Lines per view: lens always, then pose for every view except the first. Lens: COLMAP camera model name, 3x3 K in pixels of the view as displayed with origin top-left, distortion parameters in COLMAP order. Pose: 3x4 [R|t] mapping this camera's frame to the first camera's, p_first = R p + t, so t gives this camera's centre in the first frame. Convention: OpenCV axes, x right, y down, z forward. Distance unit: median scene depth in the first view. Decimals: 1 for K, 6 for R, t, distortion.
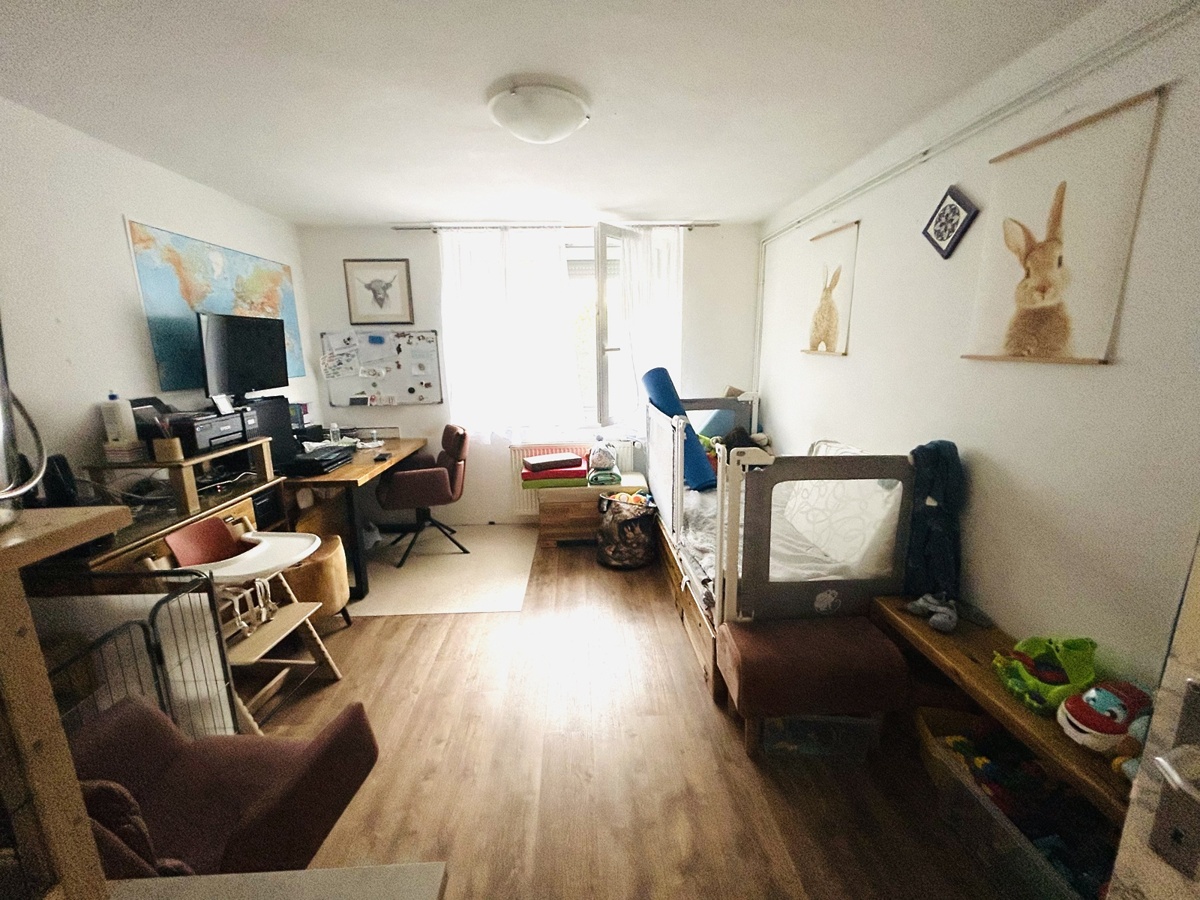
lens RADIAL K [[484.8, 0, 597.3], [0, 484.8, 449.3], [0, 0, 1]] dist [-0.002195, 0.000724]
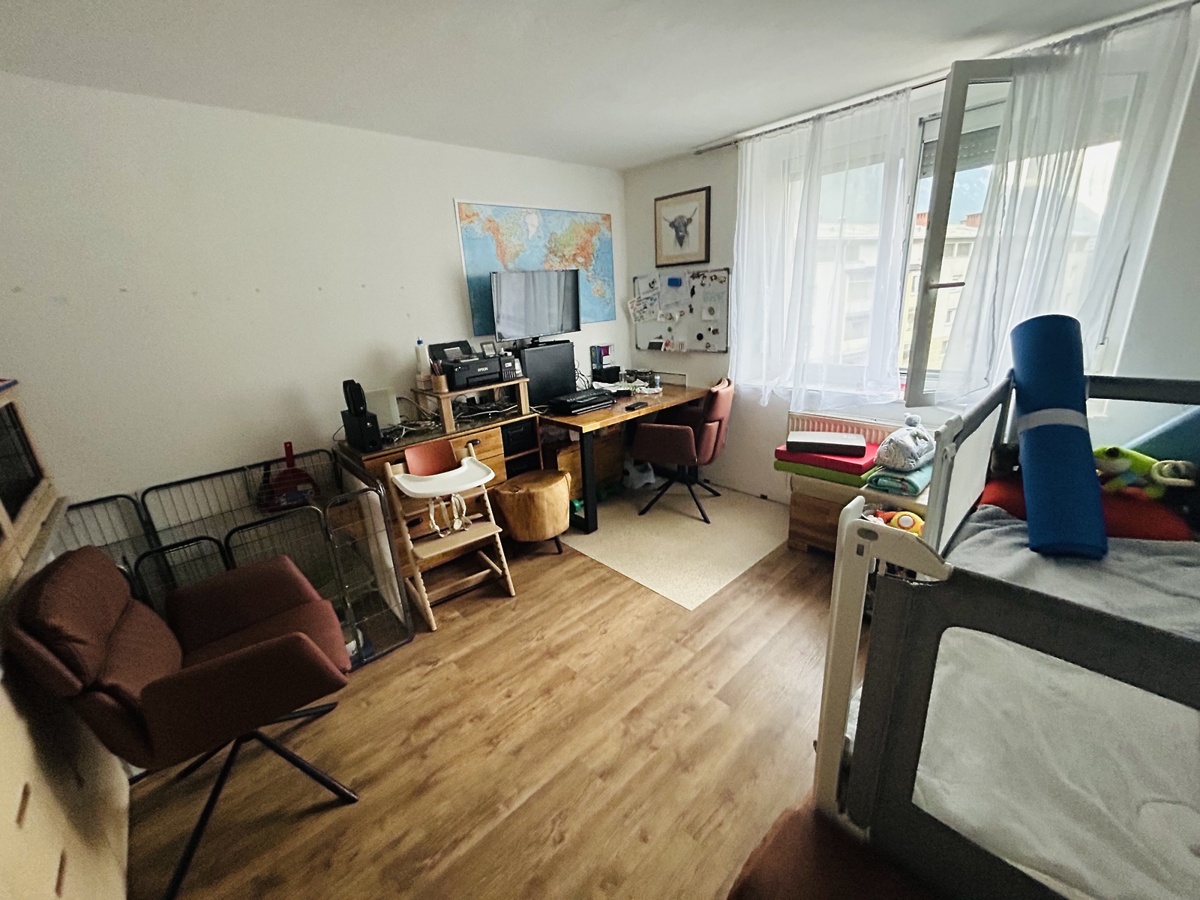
lens RADIAL K [[484.8, 0, 597.3], [0, 484.8, 449.3], [0, 0, 1]] dist [-0.002195, 0.000724]
pose [[0.648630, 0.213788, -0.730461, 0.233670], [-0.109946, 0.975992, 0.188020, -0.069101], [0.753121, -0.041644, 0.656563, 0.249229]]
